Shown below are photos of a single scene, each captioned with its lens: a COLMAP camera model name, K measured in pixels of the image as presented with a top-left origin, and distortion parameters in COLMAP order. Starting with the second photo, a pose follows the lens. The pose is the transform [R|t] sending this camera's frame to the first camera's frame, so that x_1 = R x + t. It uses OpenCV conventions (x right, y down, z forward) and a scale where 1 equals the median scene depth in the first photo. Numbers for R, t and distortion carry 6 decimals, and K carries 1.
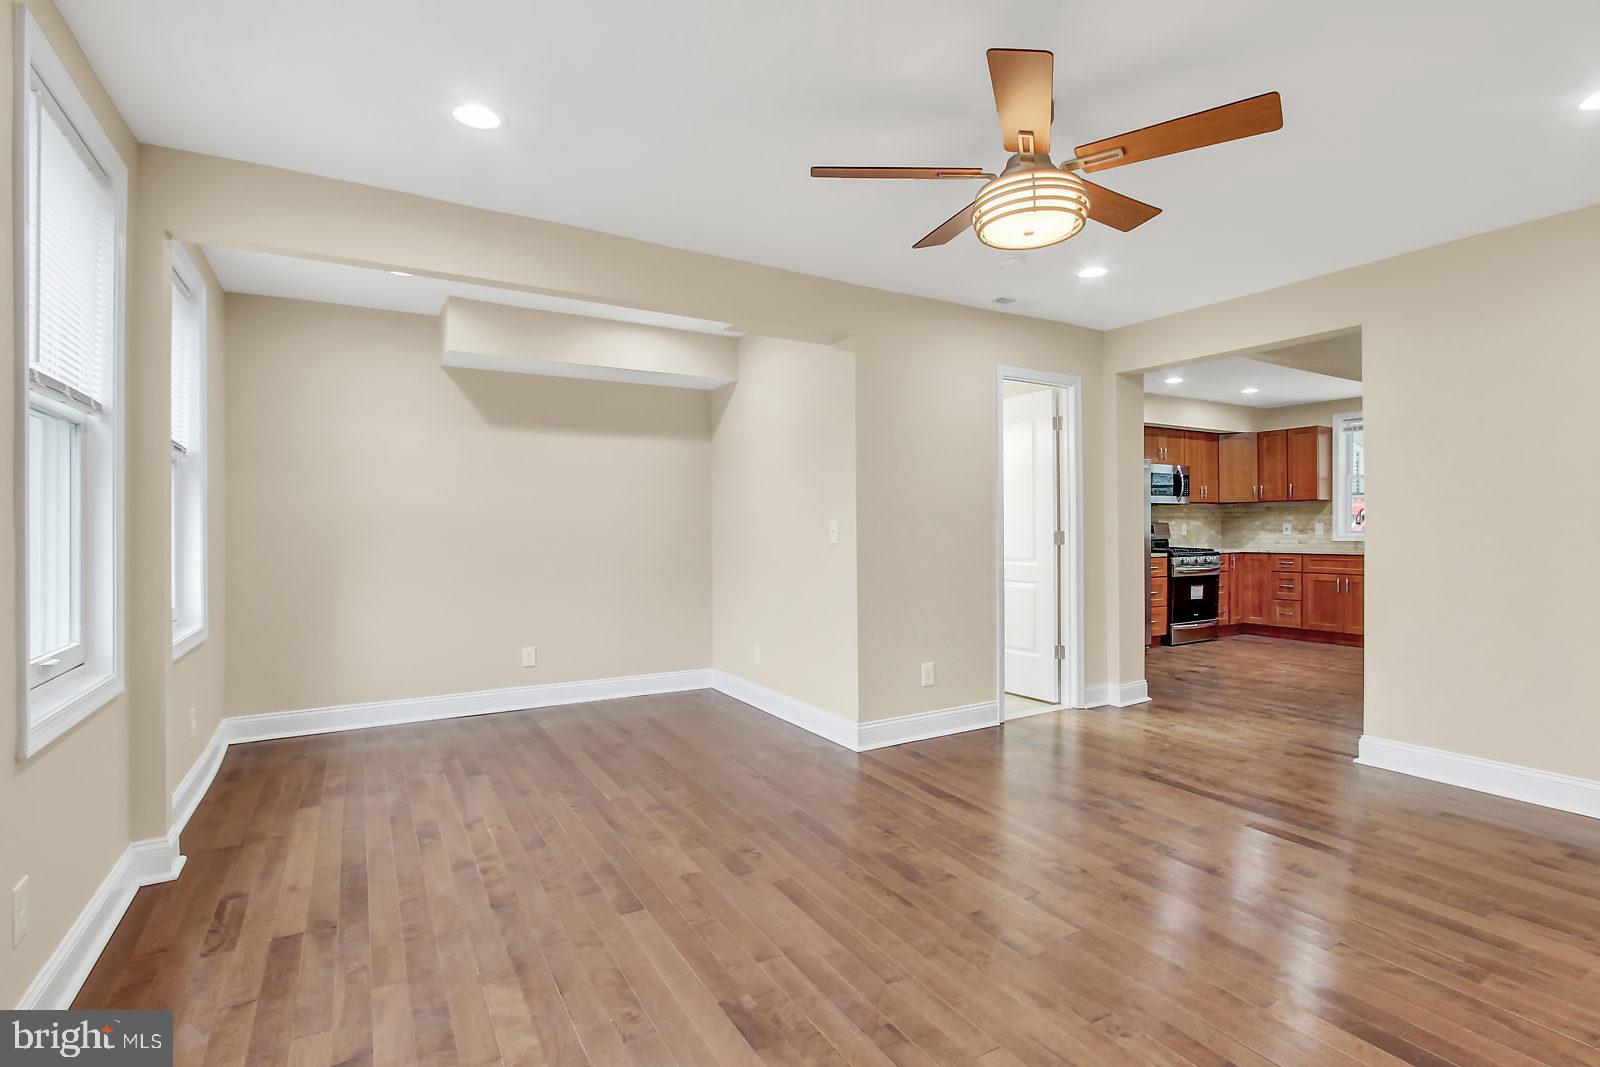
lens RADIAL K [[771.6, 0, 809.4], [0, 771.6, 526.4], [0, 0, 1]] dist [-0.012974, 0.000118]
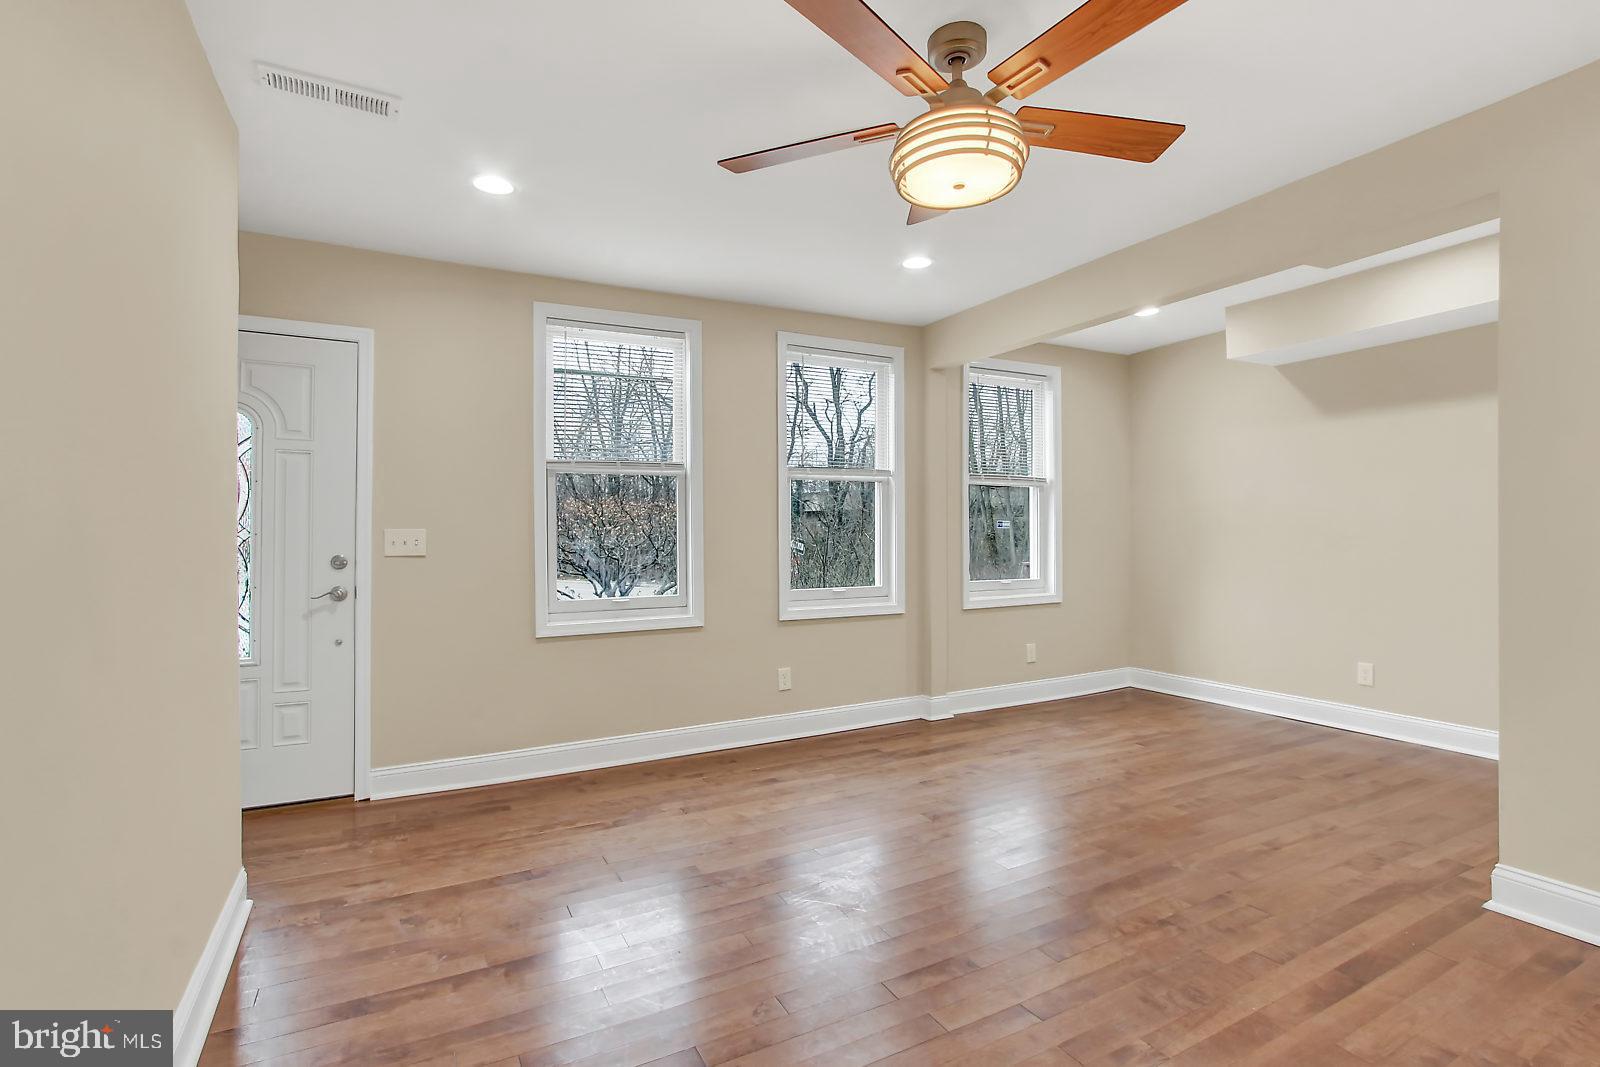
lens RADIAL K [[760.2, 0, 800.0], [0, 760.2, 533.5], [0, 0, 1]] dist [-0.011755, 0.000146]
pose [[-0.051445, 0.005954, -0.998658, 0.849259], [0.012706, 0.999905, 0.005307, -0.005780], [0.998595, -0.012416, -0.051516, 0.651749]]
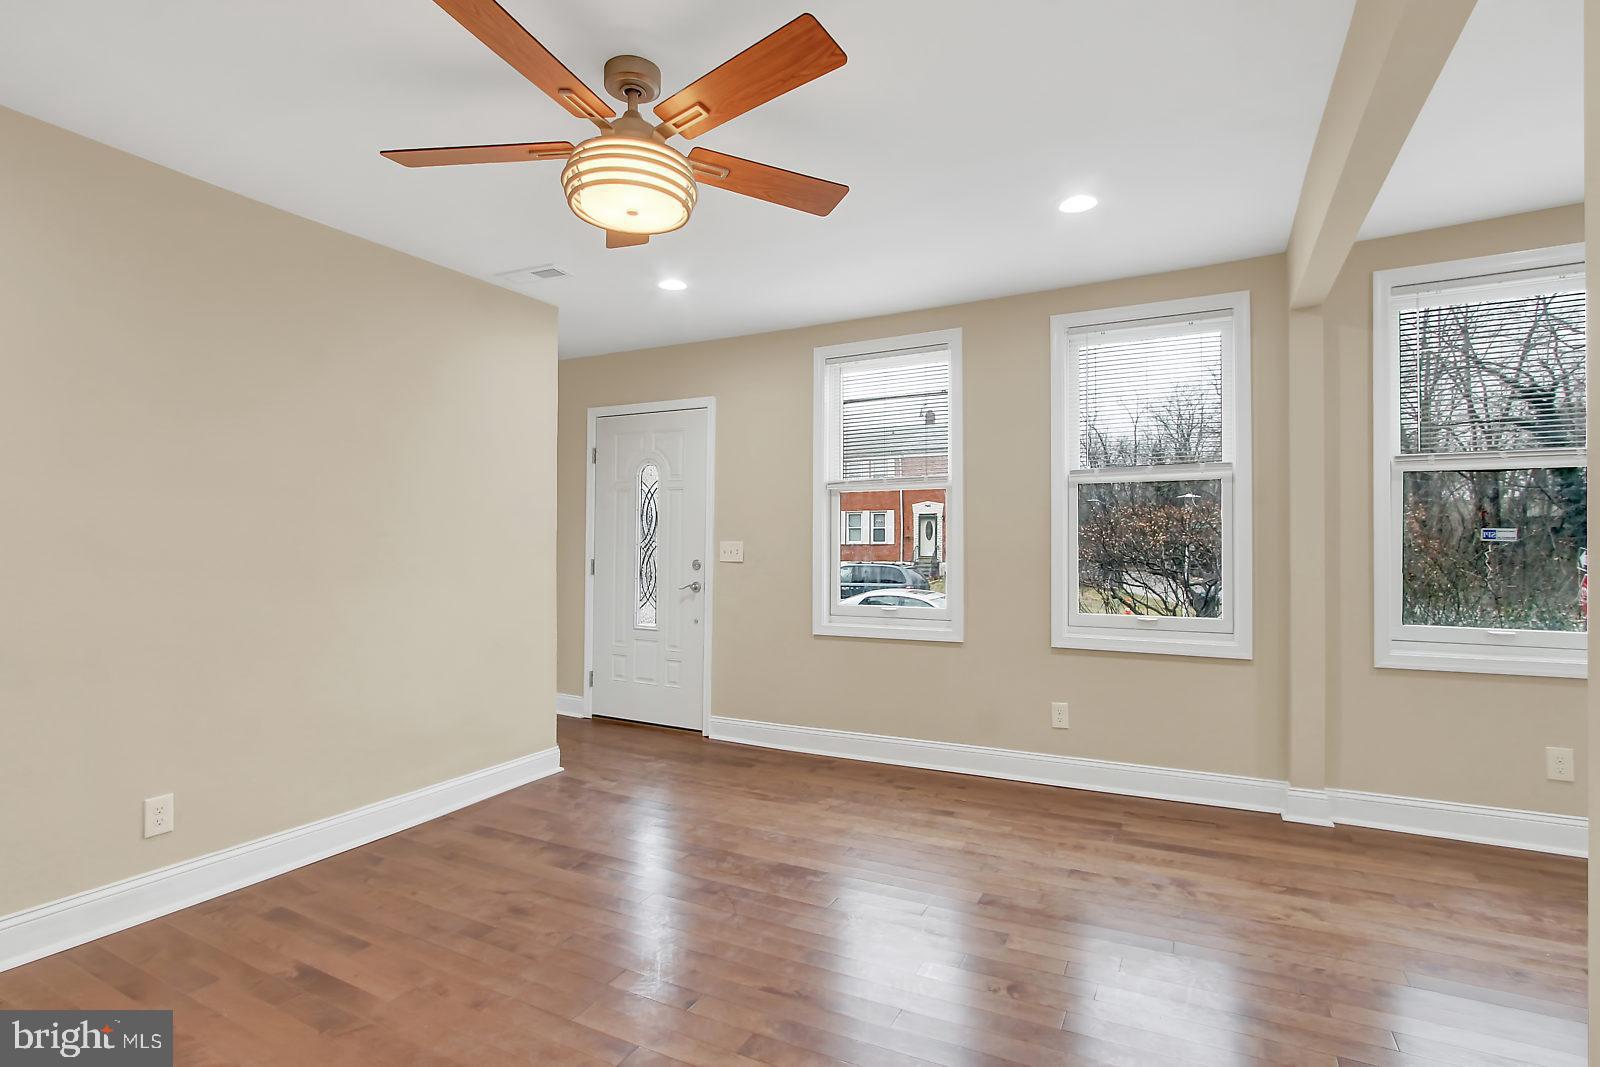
lens RADIAL K [[758.4, 0, 821.1], [0, 758.4, 539.7], [0, 0, 1]] dist [-0.012458, 0.000074]
pose [[-0.842080, 0.000372, -0.539352, 0.417897], [0.006462, 0.999935, -0.009399, -0.001970], [0.539313, -0.011400, -0.842028, 1.371891]]
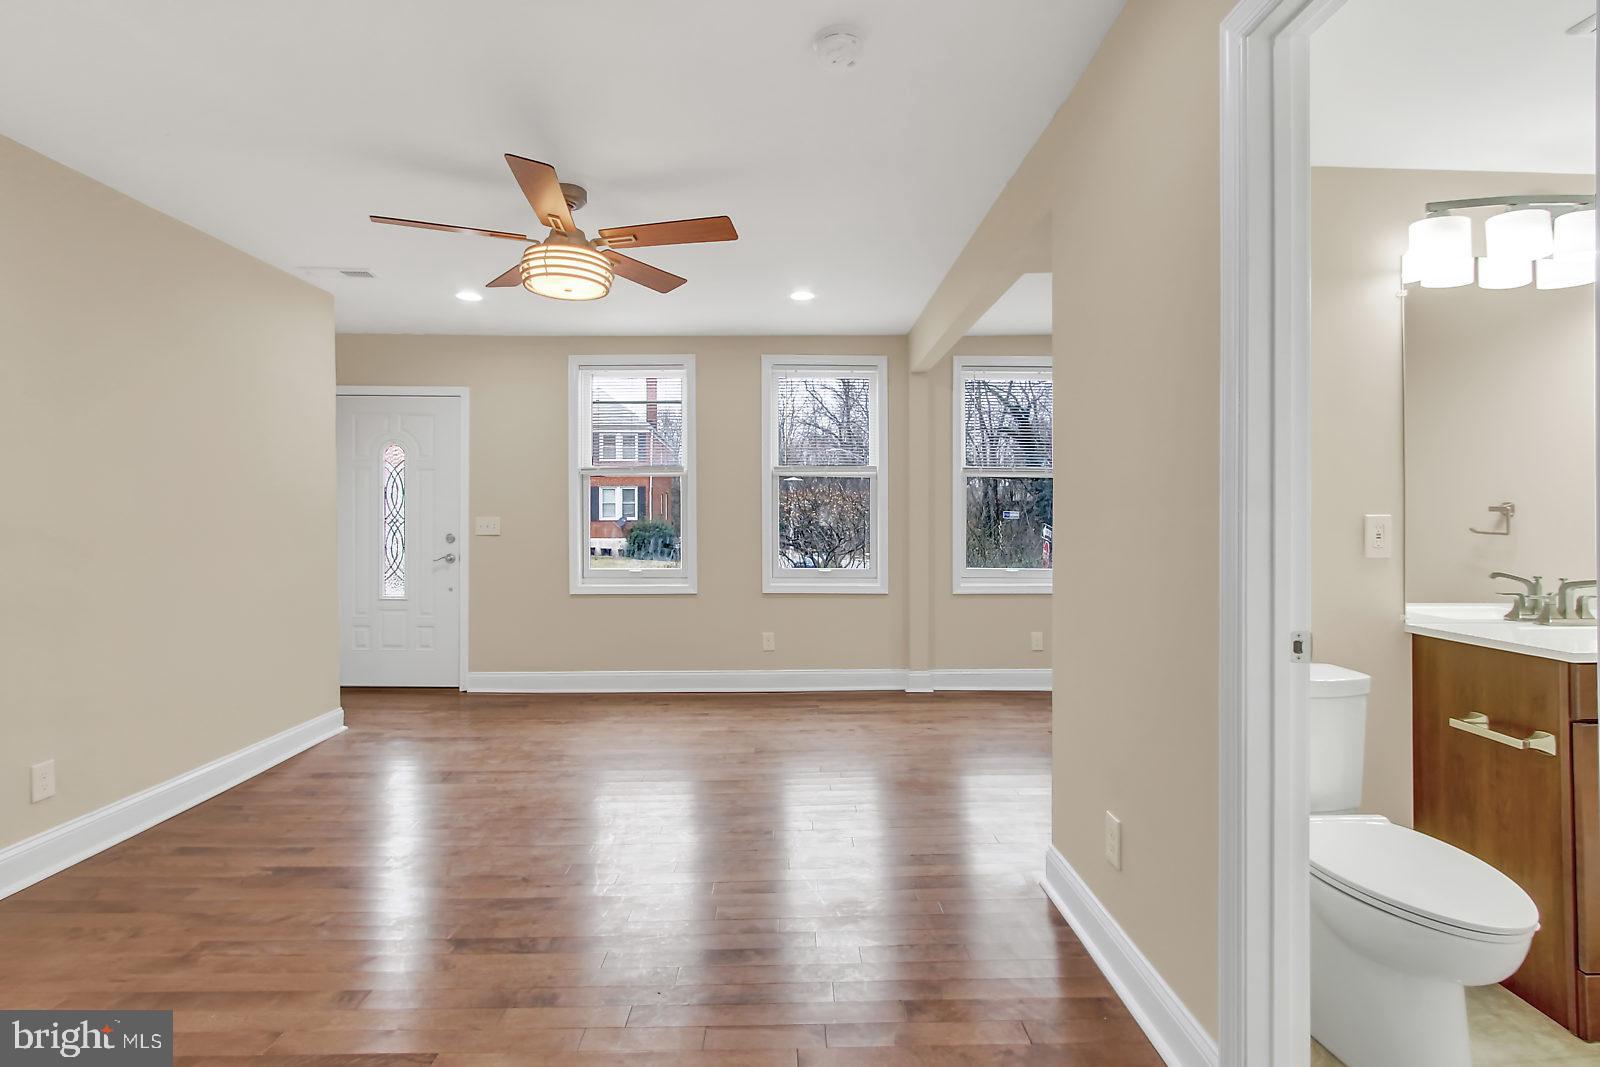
lens RADIAL K [[749.6, 0, 800.0], [0, 749.6, 533.5], [0, 0, 1]] dist [-0.012966, 0.000128]
pose [[-0.496176, 0.019262, -0.868008, 0.868967], [0.006474, 0.999808, 0.018486, -0.003704], [0.868198, 0.003553, -0.496205, 1.452283]]
